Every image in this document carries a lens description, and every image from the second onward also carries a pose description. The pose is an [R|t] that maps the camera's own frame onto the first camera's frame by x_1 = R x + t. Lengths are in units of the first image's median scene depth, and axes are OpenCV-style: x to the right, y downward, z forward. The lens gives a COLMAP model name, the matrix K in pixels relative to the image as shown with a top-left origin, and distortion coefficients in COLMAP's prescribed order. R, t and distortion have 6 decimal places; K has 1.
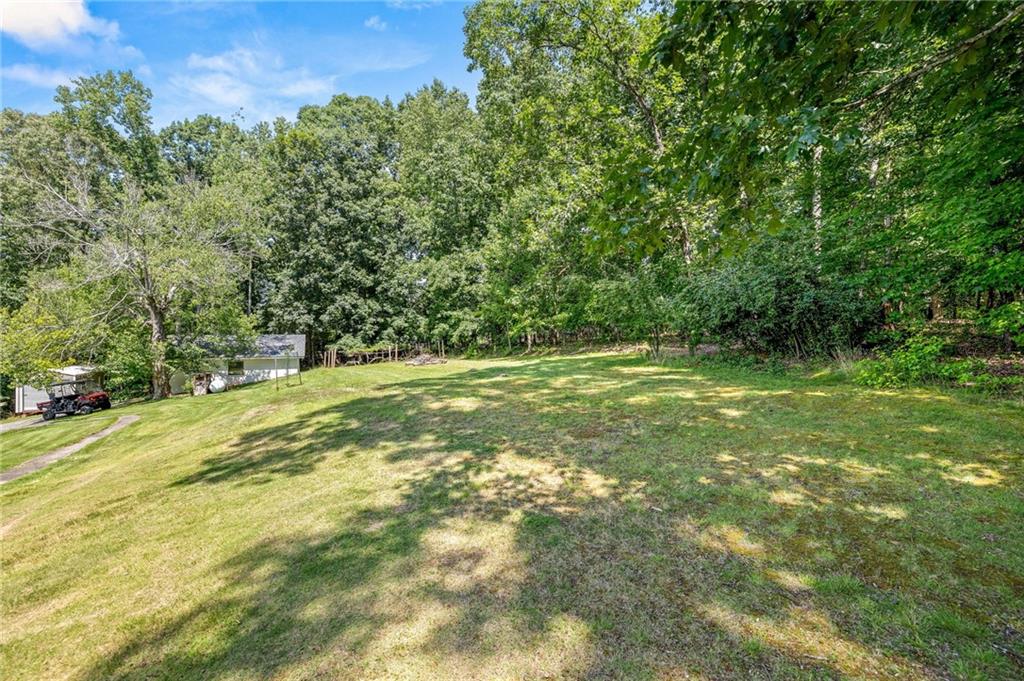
lens RADIAL K [[426.0, 0, 505.4], [0, 426.0, 329.0], [0, 0, 1]] dist [0.000981, 0.000513]
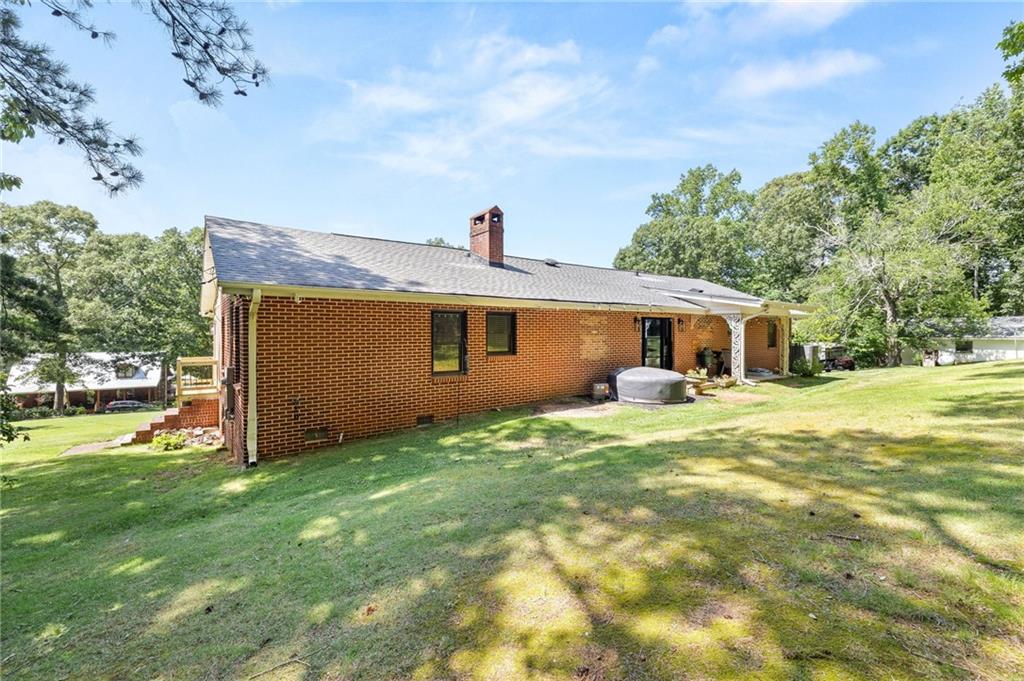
lens RADIAL K [[426.0, 0, 505.4], [0, 426.0, 329.0], [0, 0, 1]] dist [0.000981, 0.000513]
pose [[0.207106, 0.000621, -0.978318, 0.217339], [0.026202, 0.999638, 0.006181, 0.006811], [0.977968, -0.026914, 0.207014, -0.414701]]
